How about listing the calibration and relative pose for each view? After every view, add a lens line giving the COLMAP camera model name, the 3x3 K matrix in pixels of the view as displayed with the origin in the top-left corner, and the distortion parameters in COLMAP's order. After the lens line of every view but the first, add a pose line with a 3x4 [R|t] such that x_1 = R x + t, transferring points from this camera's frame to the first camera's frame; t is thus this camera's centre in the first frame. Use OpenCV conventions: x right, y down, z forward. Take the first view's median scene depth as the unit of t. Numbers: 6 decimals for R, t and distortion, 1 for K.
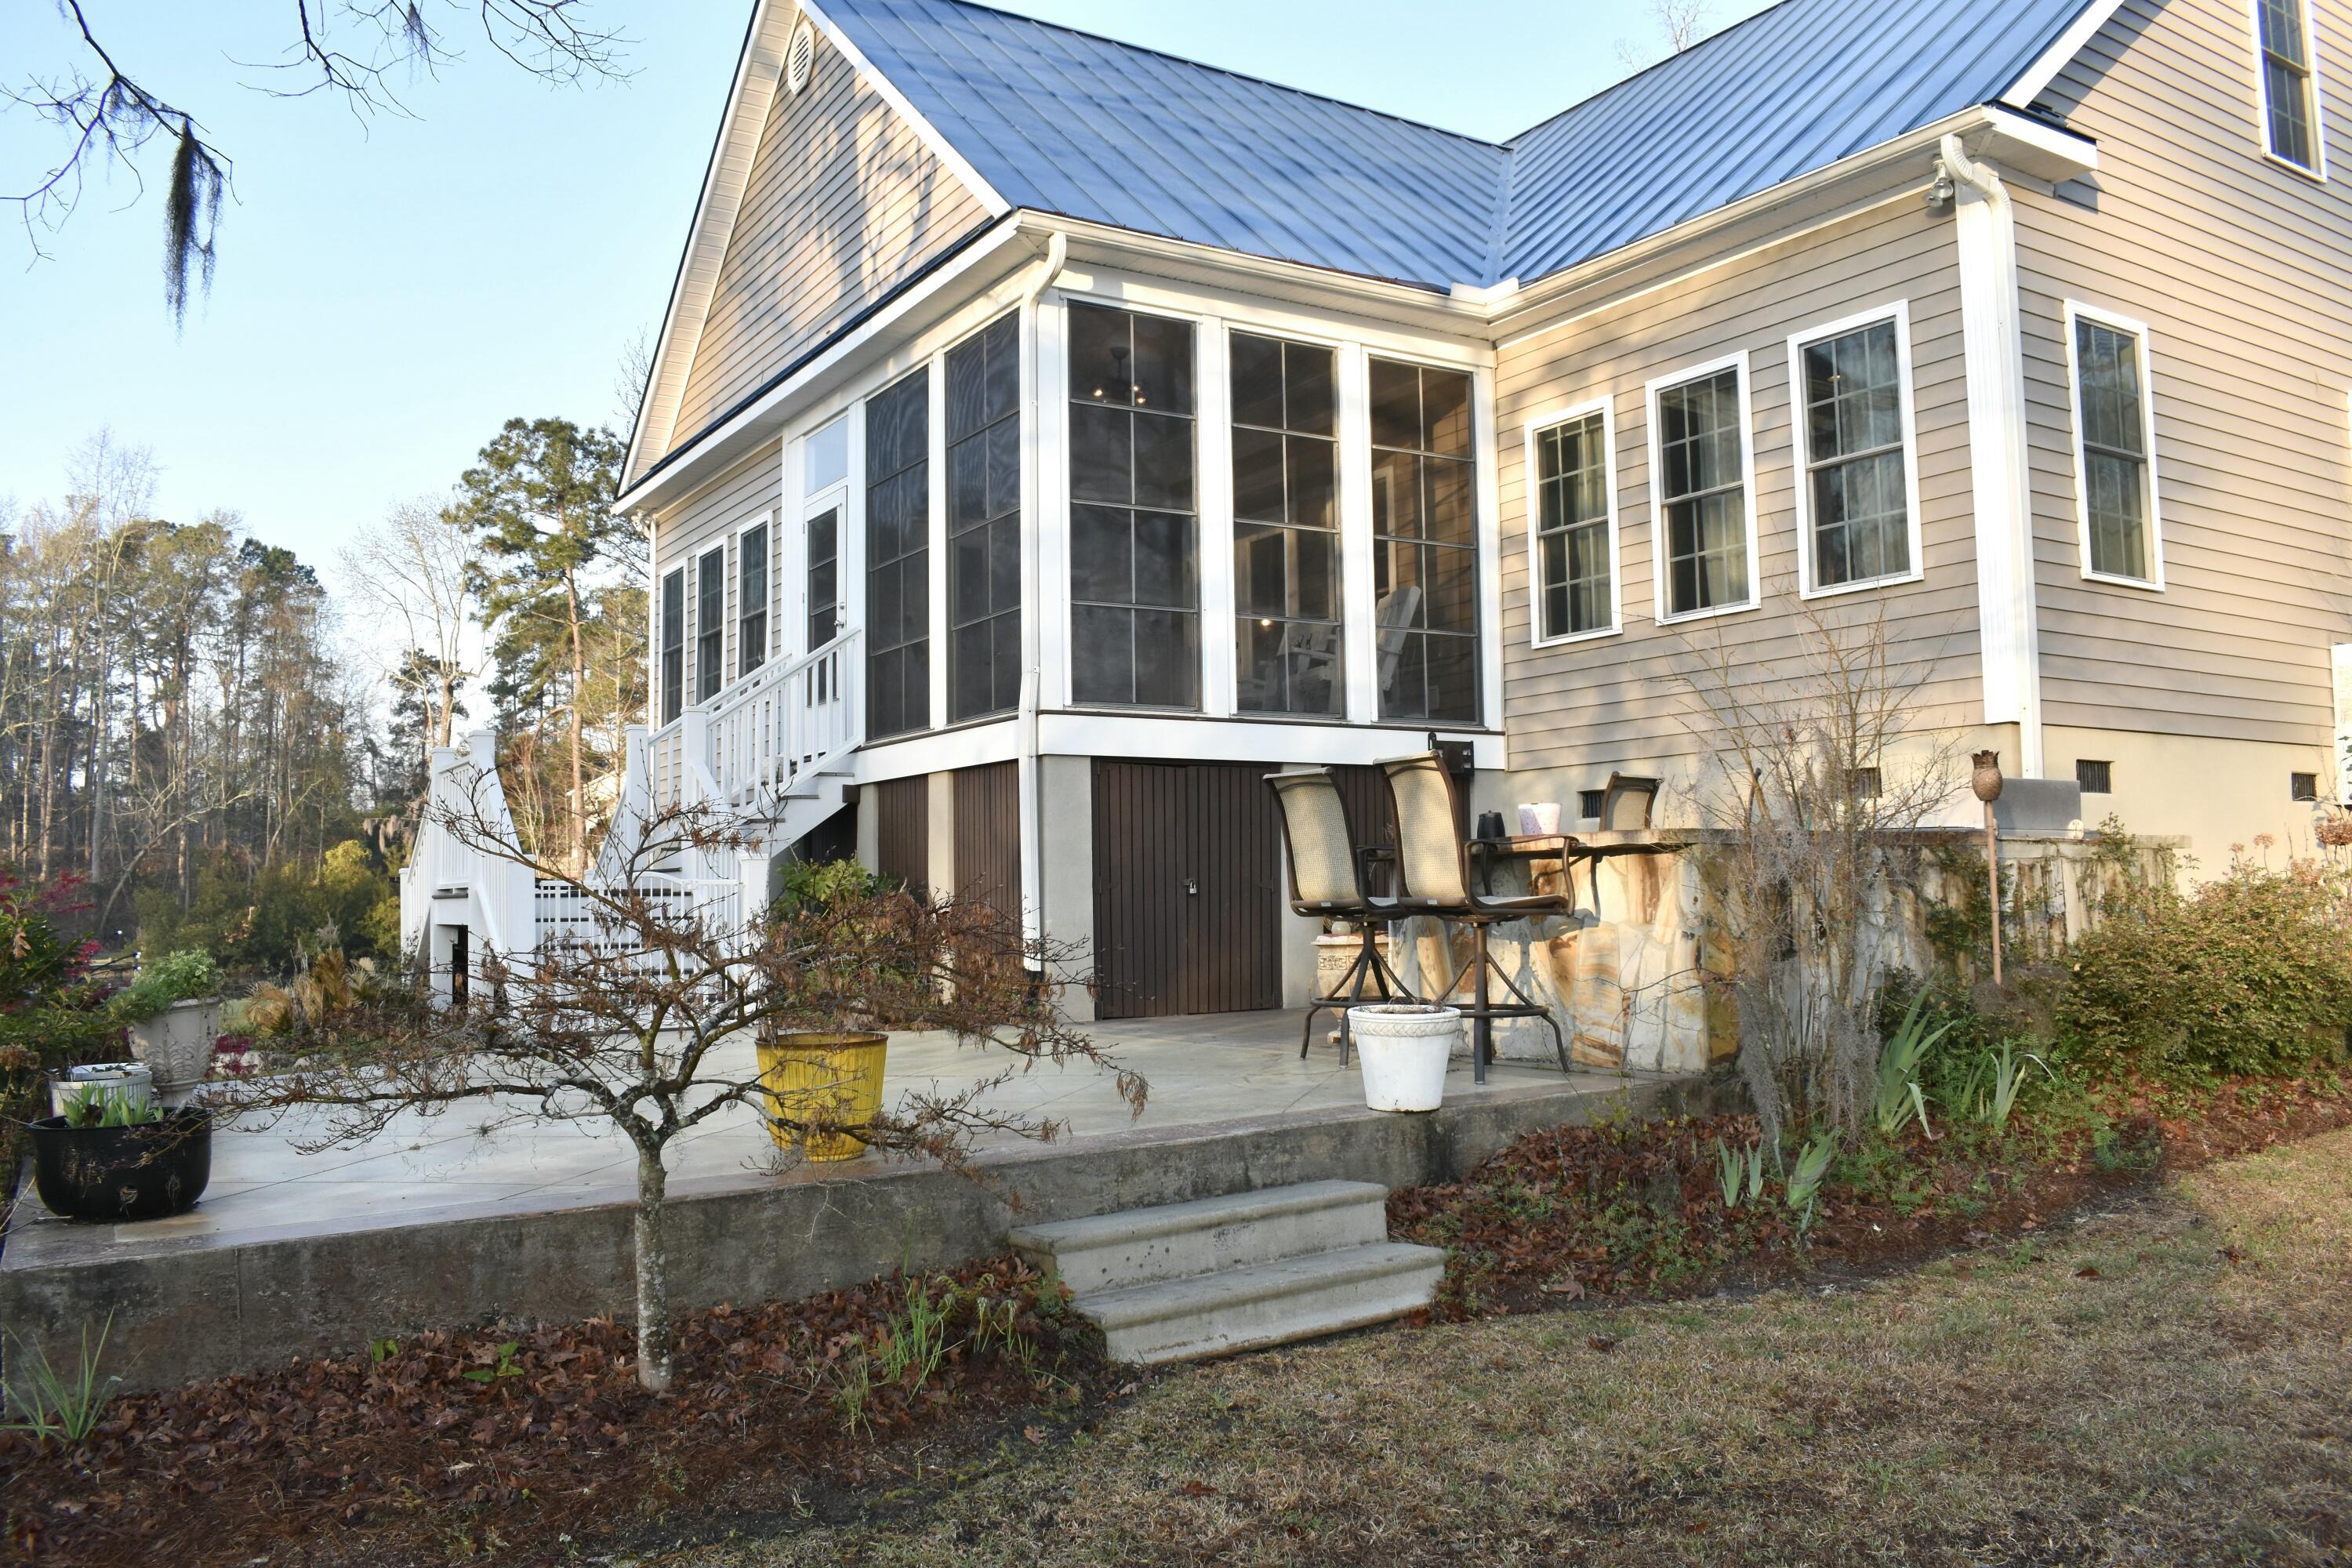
lens RADIAL K [[1837.6, 0, 1178.1], [0, 1837.6, 783.8], [0, 0, 1]] dist [-0.085693, -0.001260]
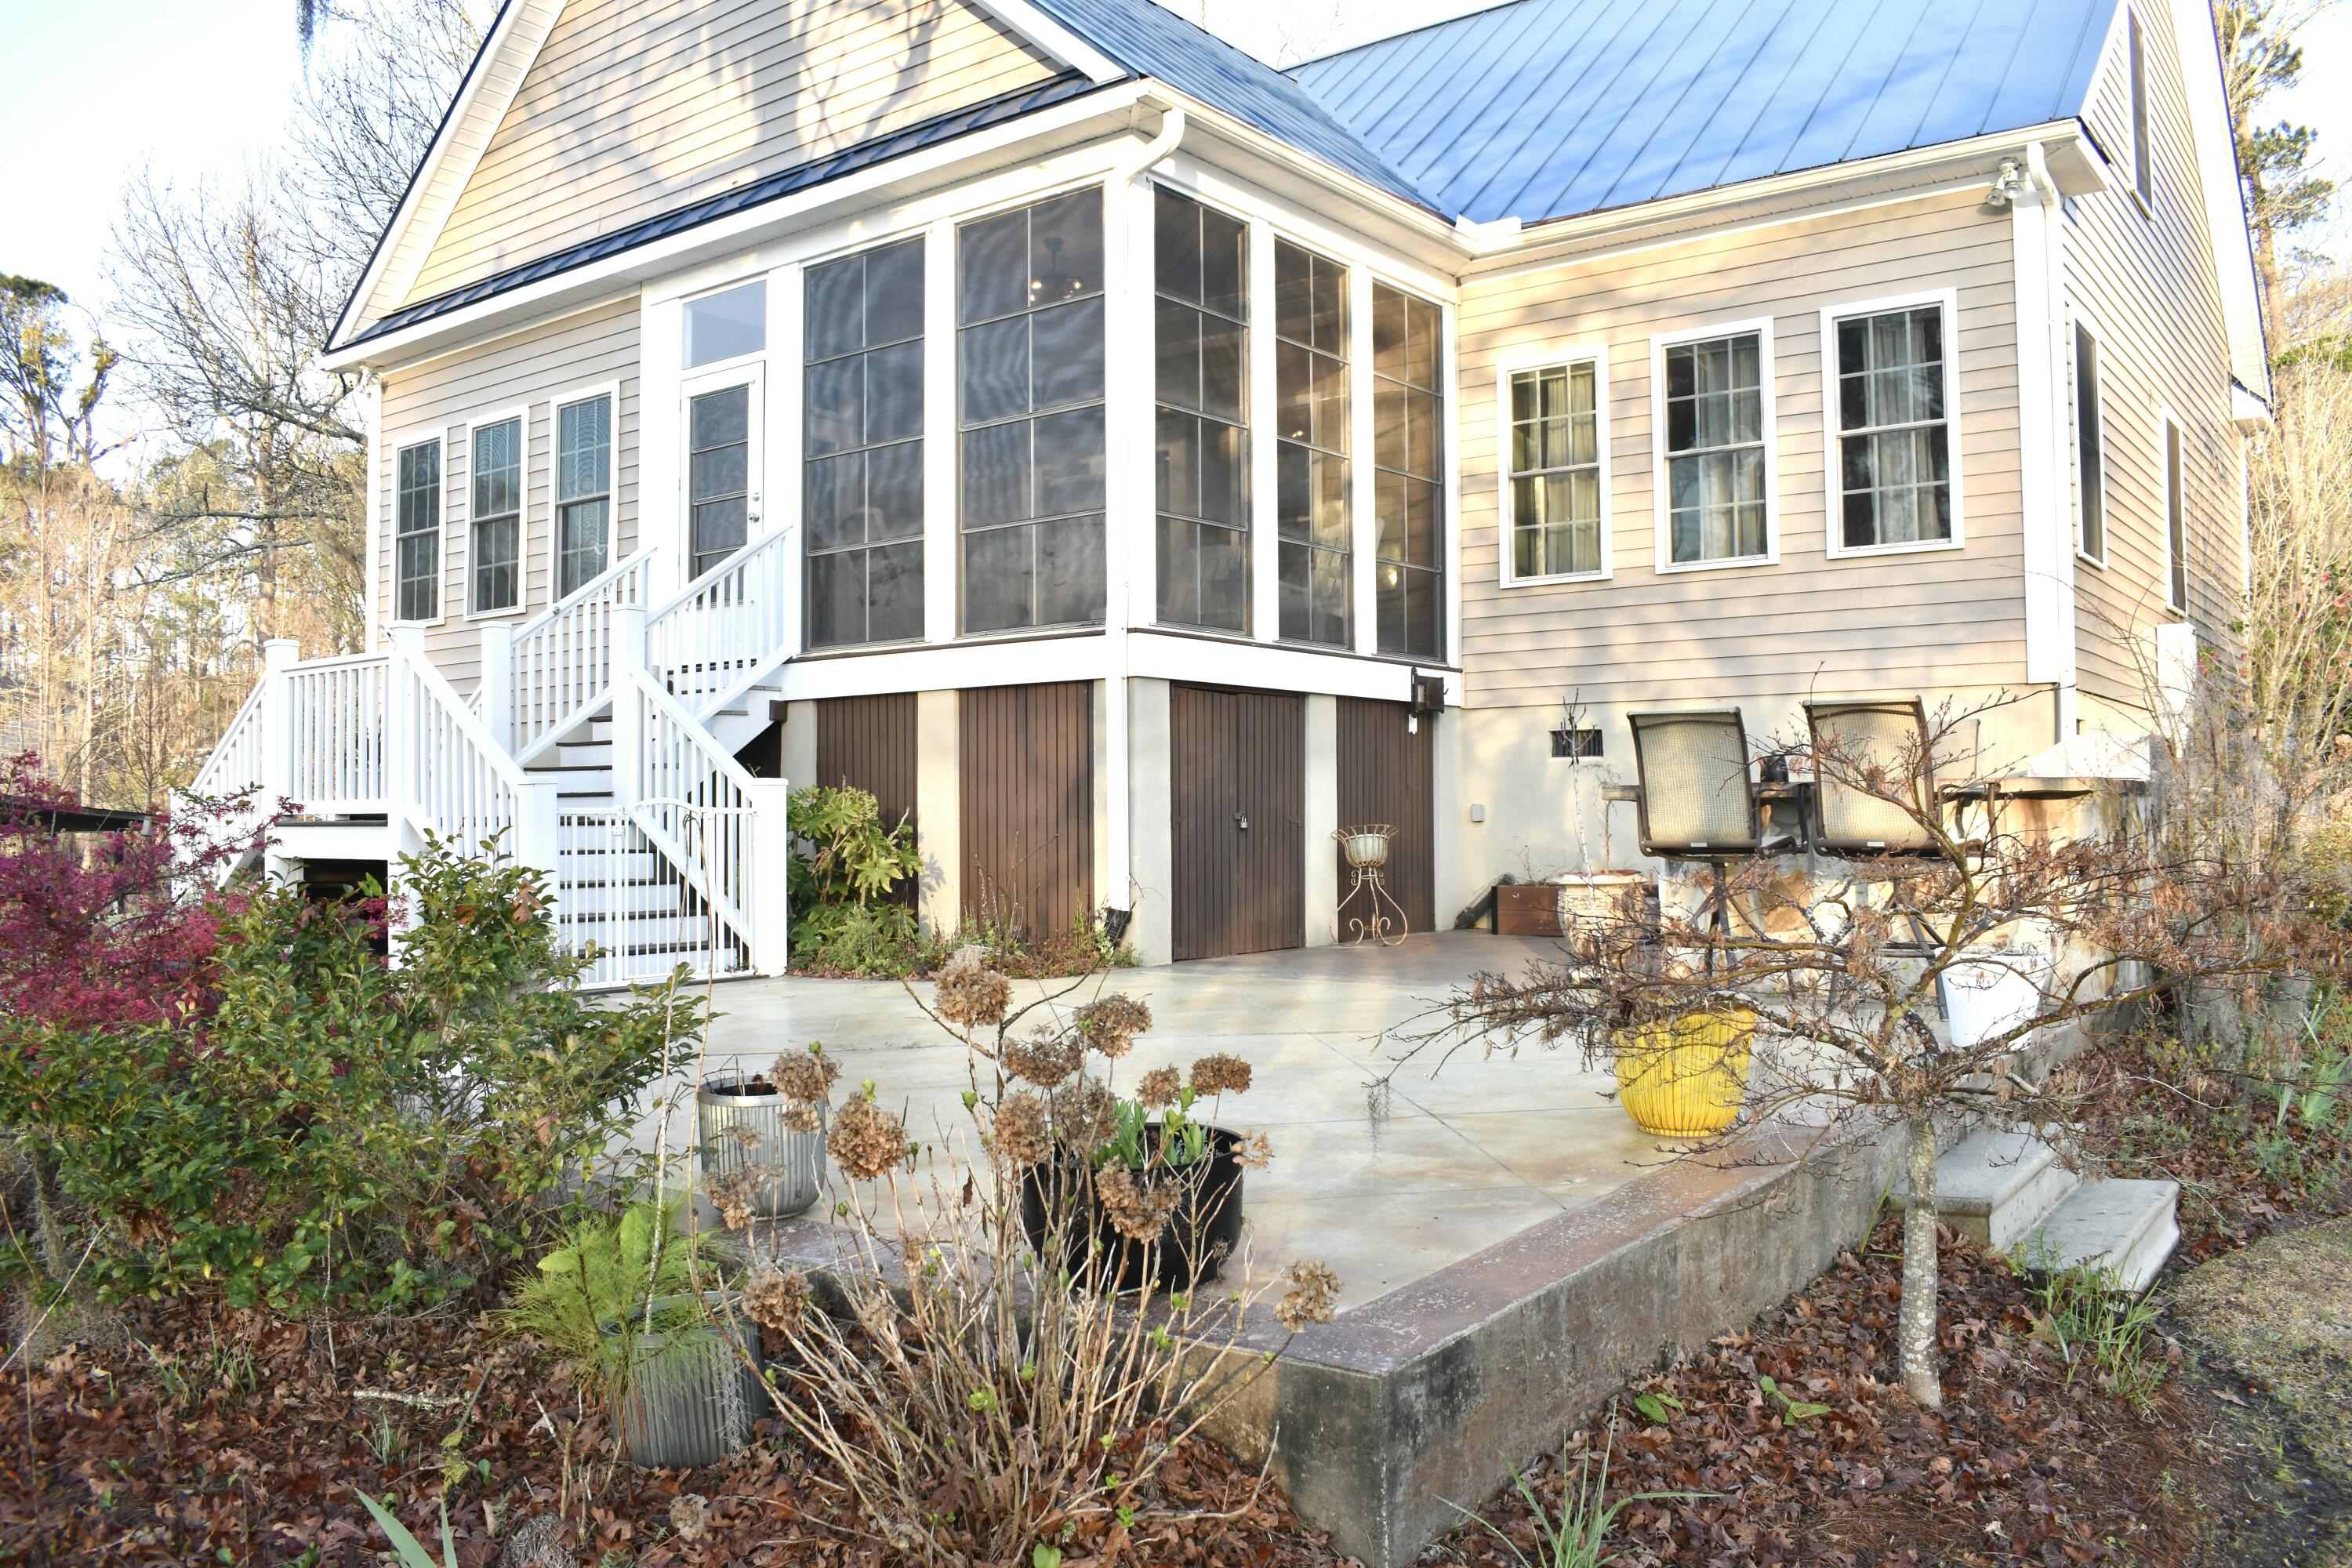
lens RADIAL K [[1837.6, 0, 1175.5], [0, 1837.6, 776.5], [0, 0, 1]] dist [-0.085693, -0.001260]
pose [[0.938145, 0.018736, 0.345735, -0.329595], [-0.030949, 0.999076, 0.029836, 0.005492], [-0.344856, -0.038690, 0.937858, 0.113801]]
